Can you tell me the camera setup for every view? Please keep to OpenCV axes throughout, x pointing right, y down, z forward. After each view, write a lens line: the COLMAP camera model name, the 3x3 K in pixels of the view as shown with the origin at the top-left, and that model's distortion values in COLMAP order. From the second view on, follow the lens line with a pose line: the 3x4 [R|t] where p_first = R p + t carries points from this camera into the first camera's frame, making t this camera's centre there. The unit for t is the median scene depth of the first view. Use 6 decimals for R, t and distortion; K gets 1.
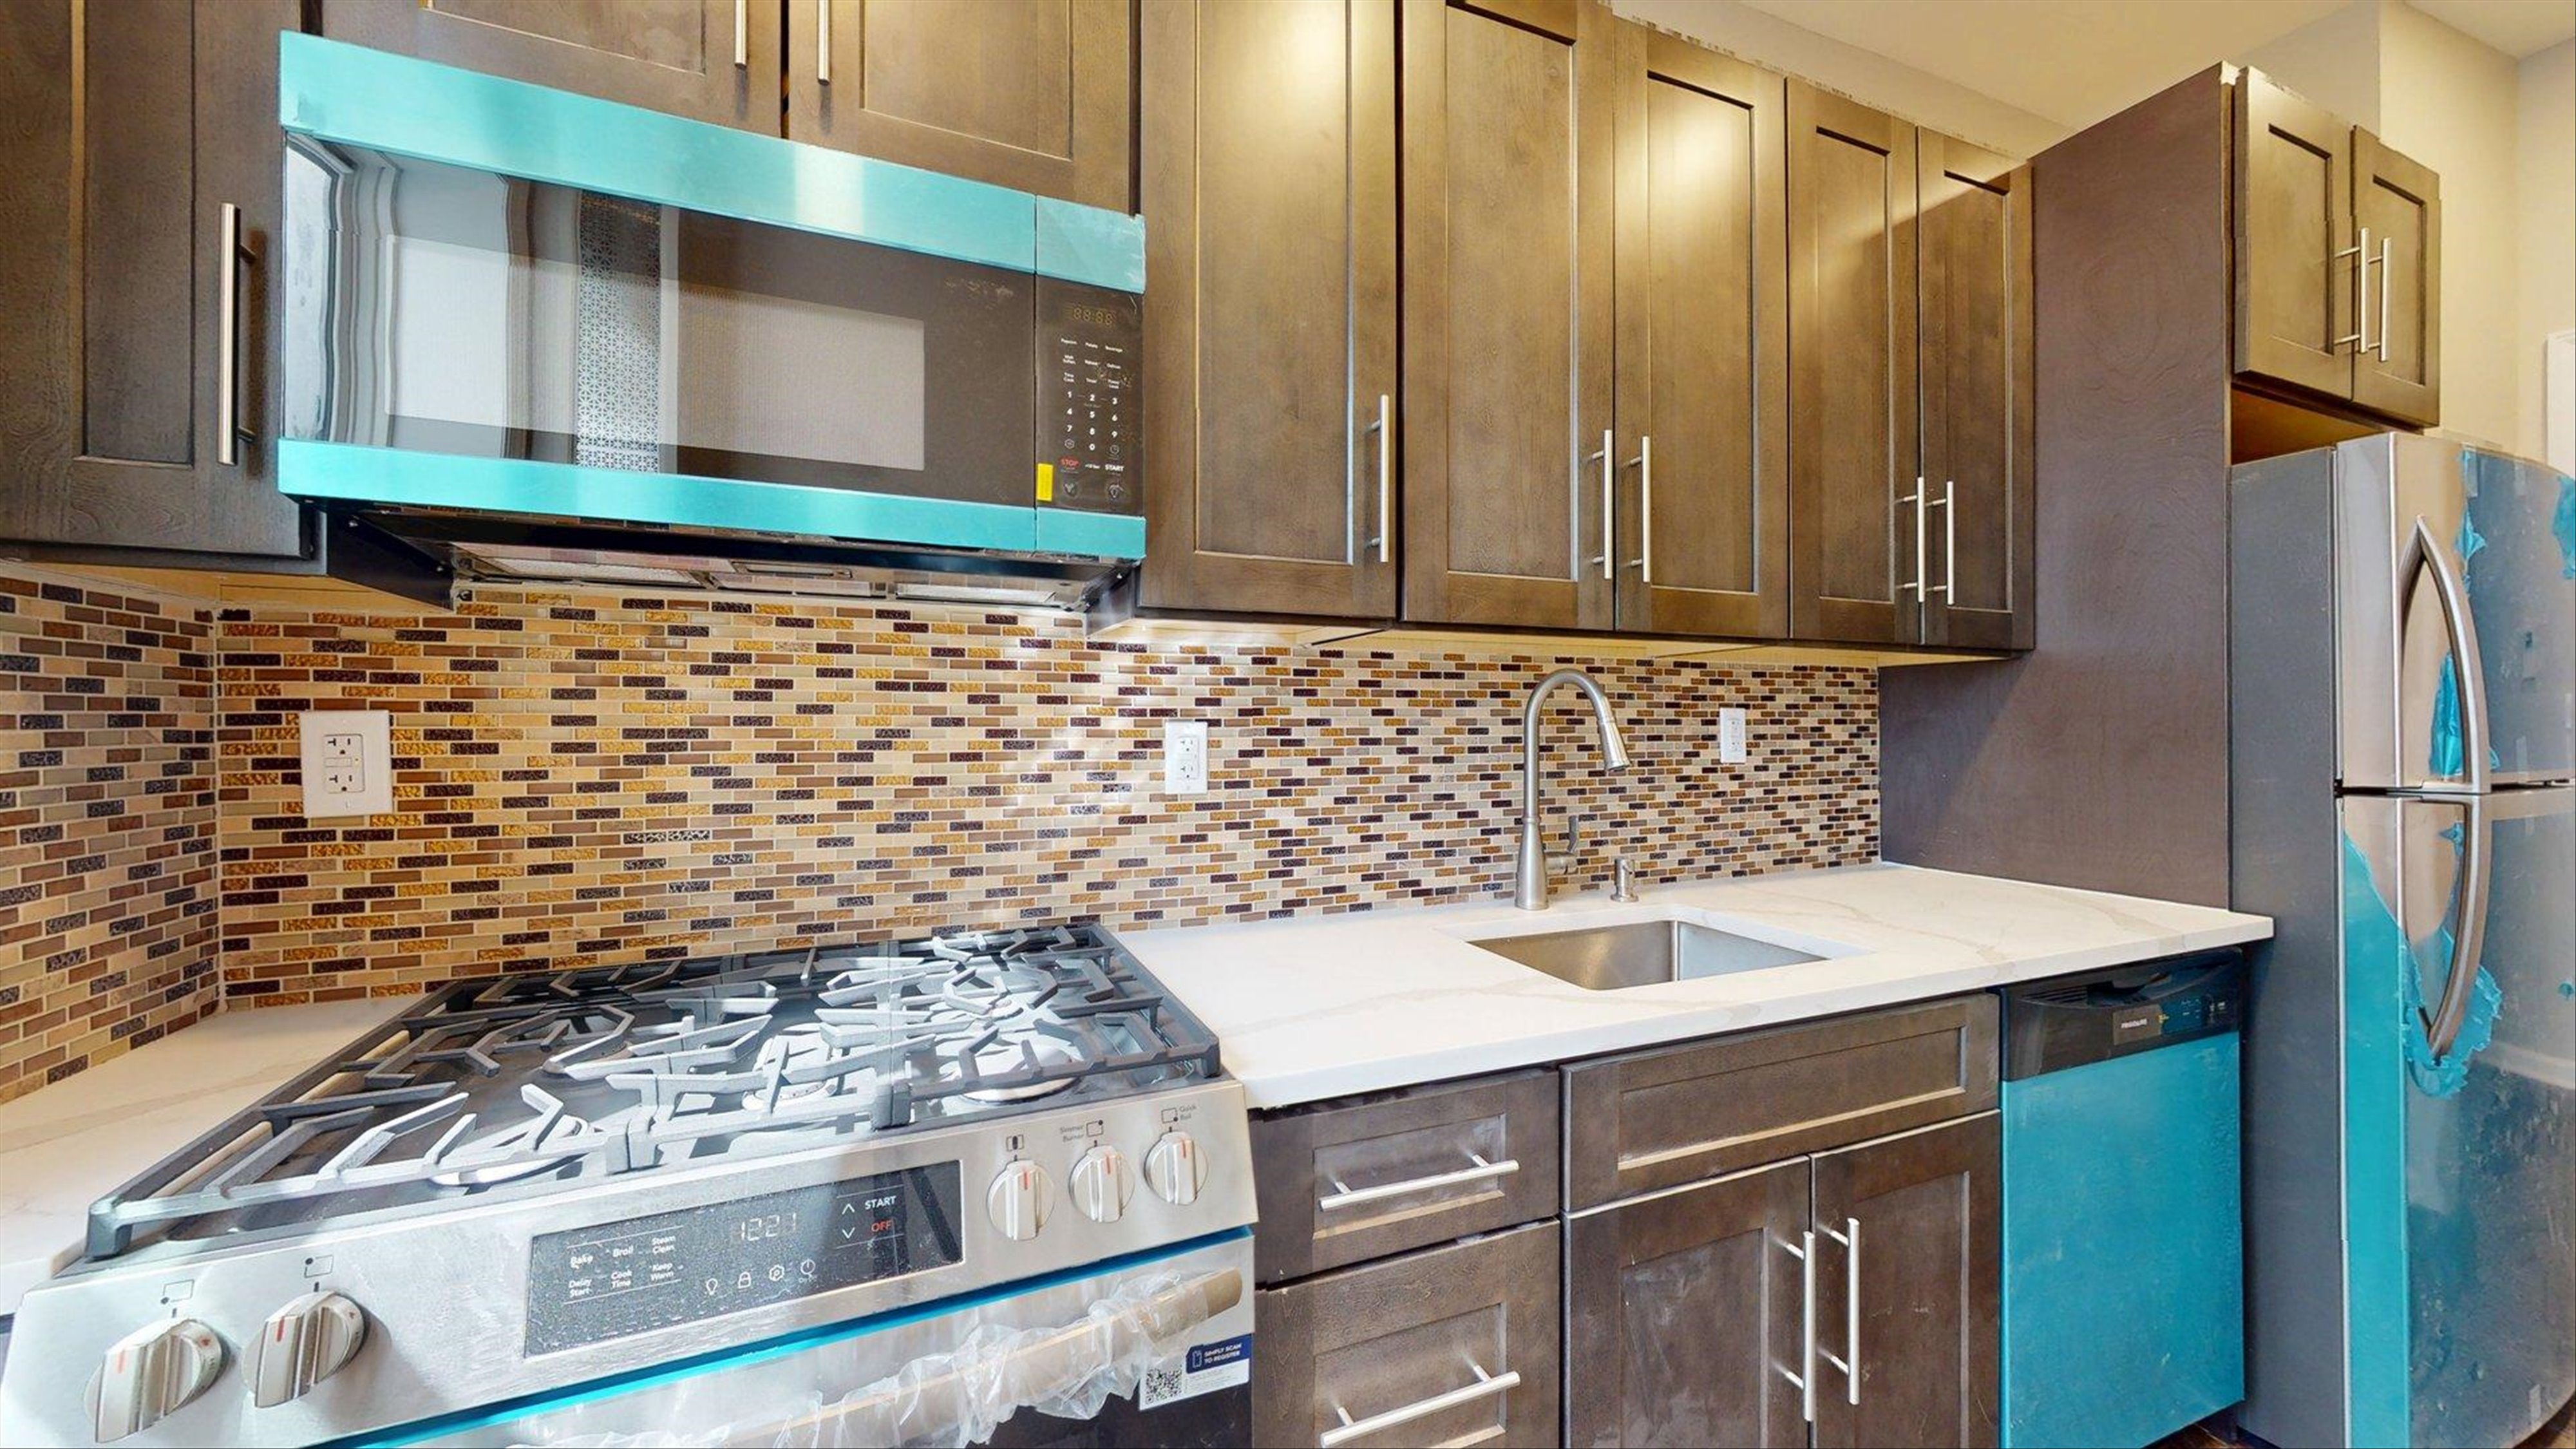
lens RADIAL K [[943.1, 0, 1235.0], [0, 943.1, 721.7], [0, 0, 1]] dist [0.000176, 0.000090]
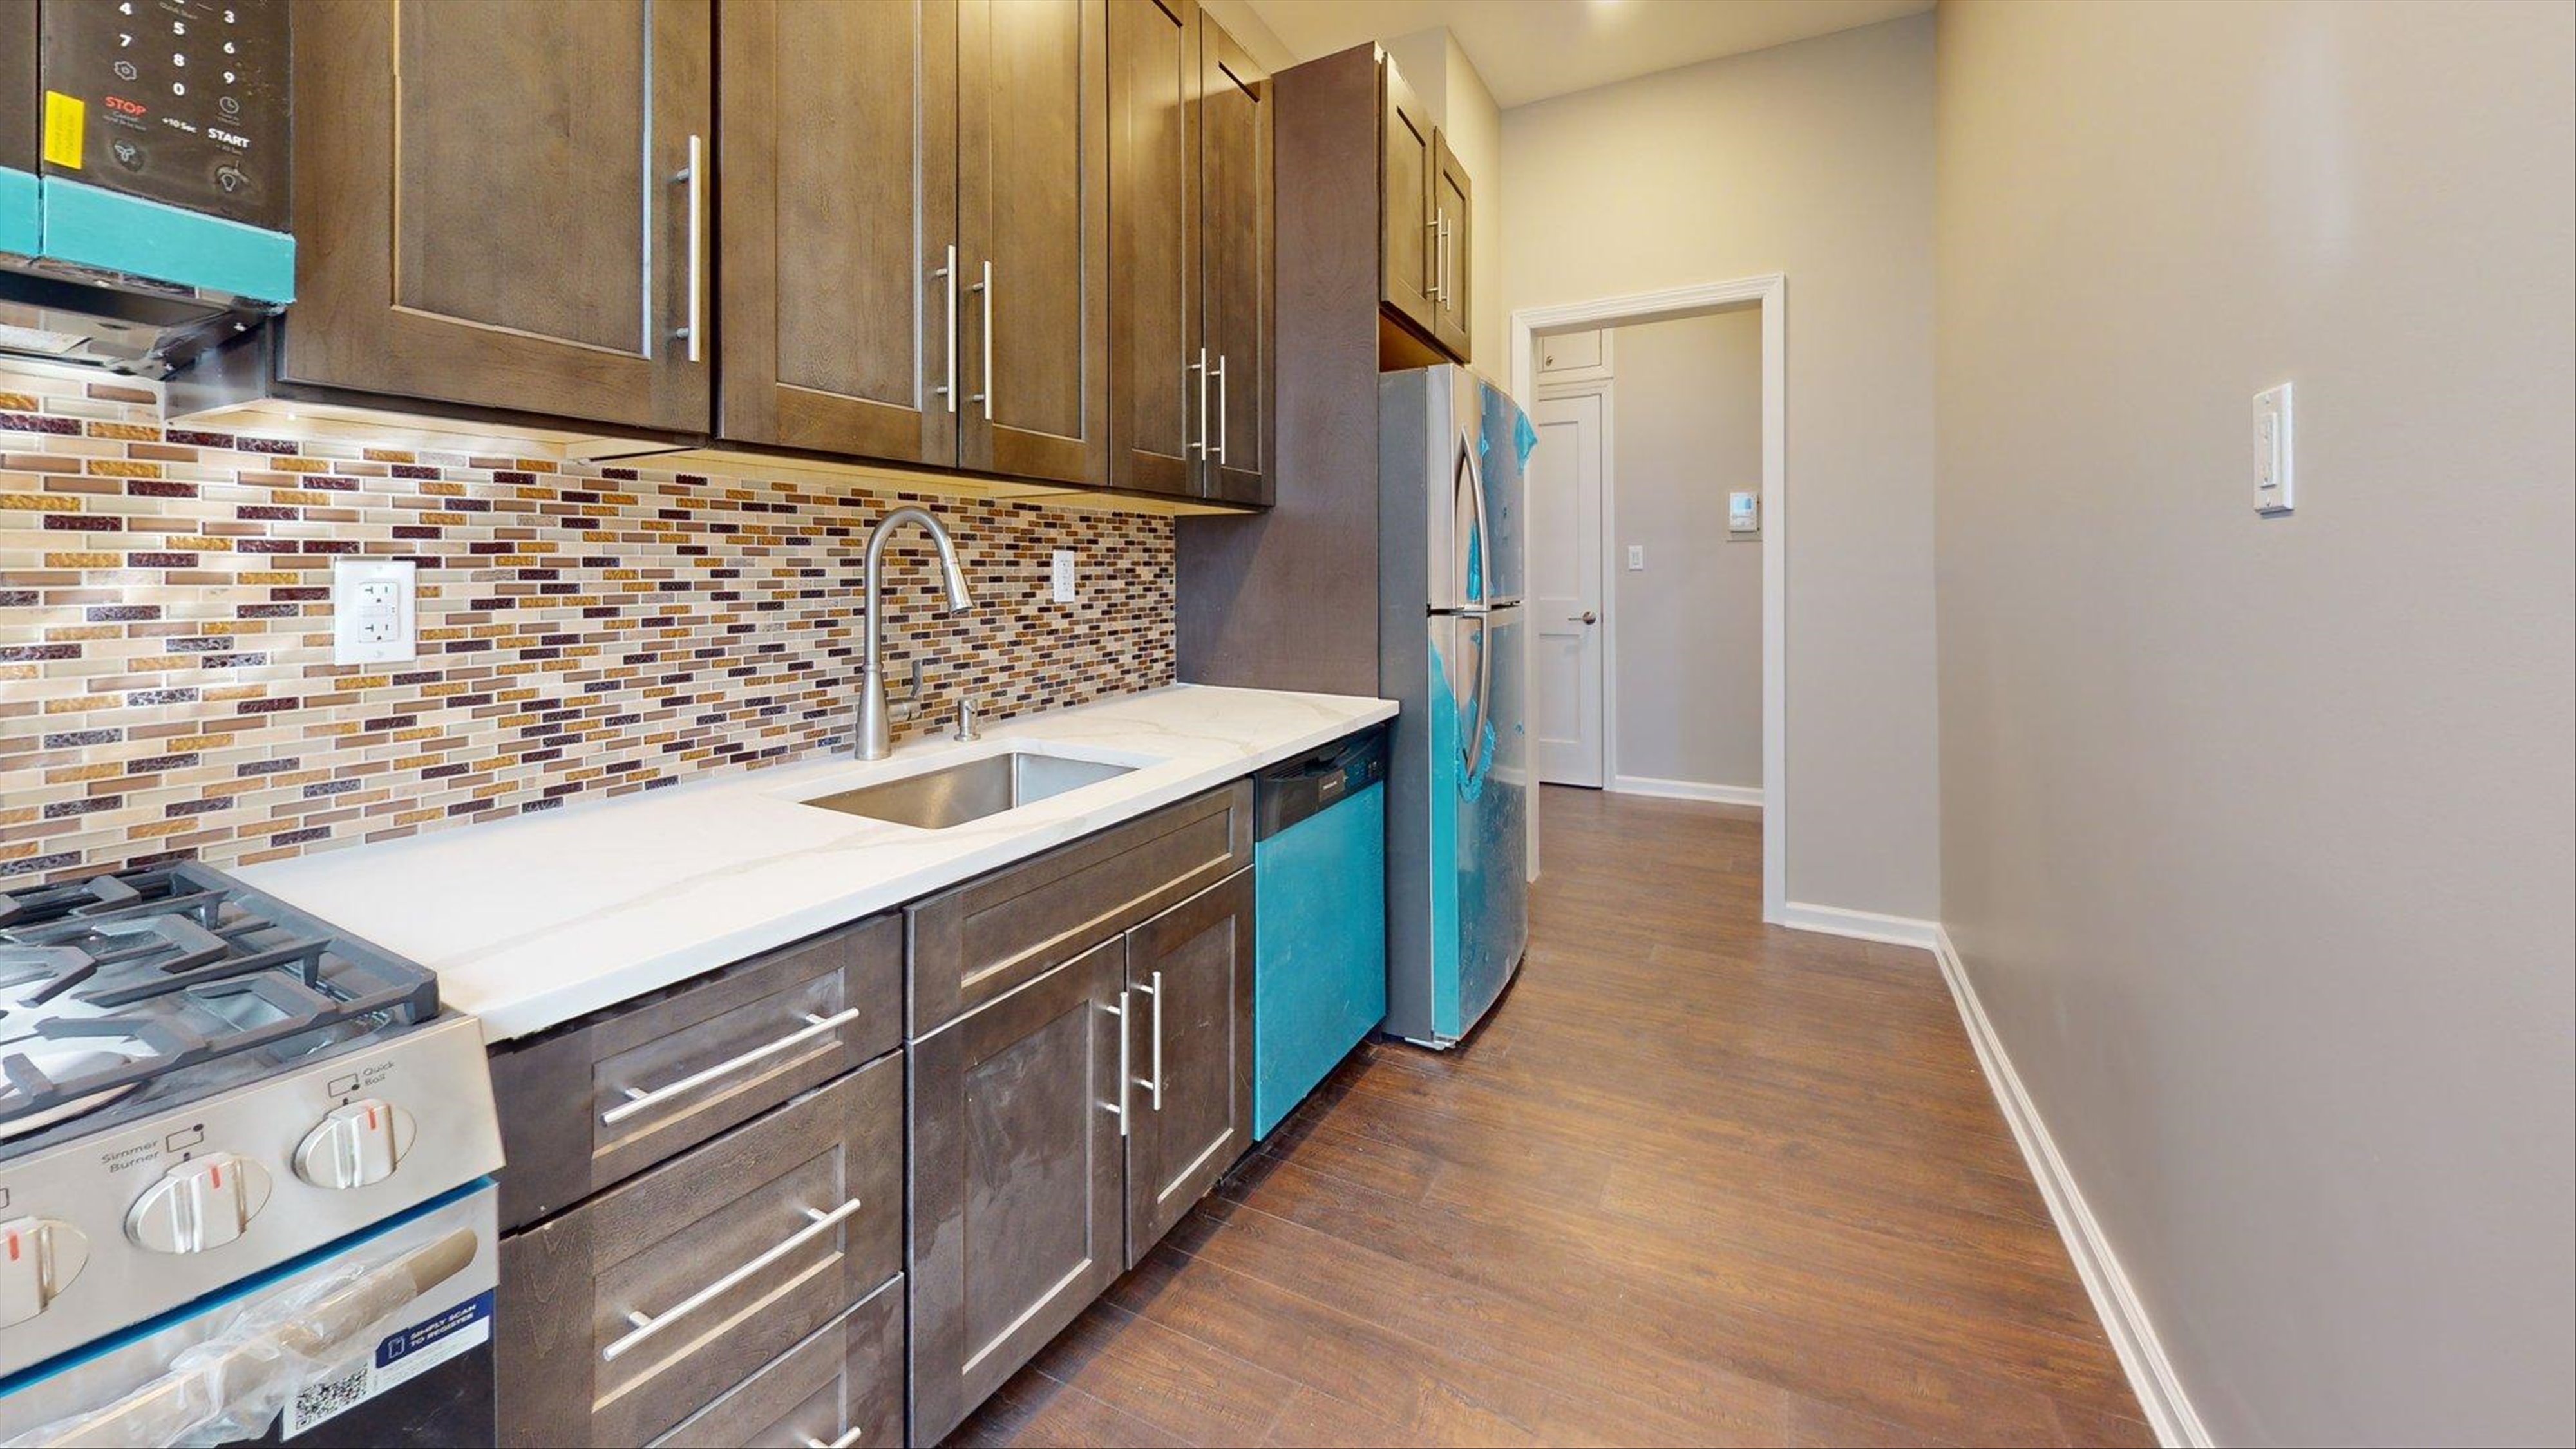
lens RADIAL K [[953.1, 0, 1275.8], [0, 953.1, 726.0], [0, 0, 1]] dist [0.001252, -0.000313]
pose [[0.761726, 0.000089, 0.647899, -0.000264], [0.000052, 1.000000, -0.000198, 0.184340], [-0.647899, 0.000185, 0.761726, 0.000488]]
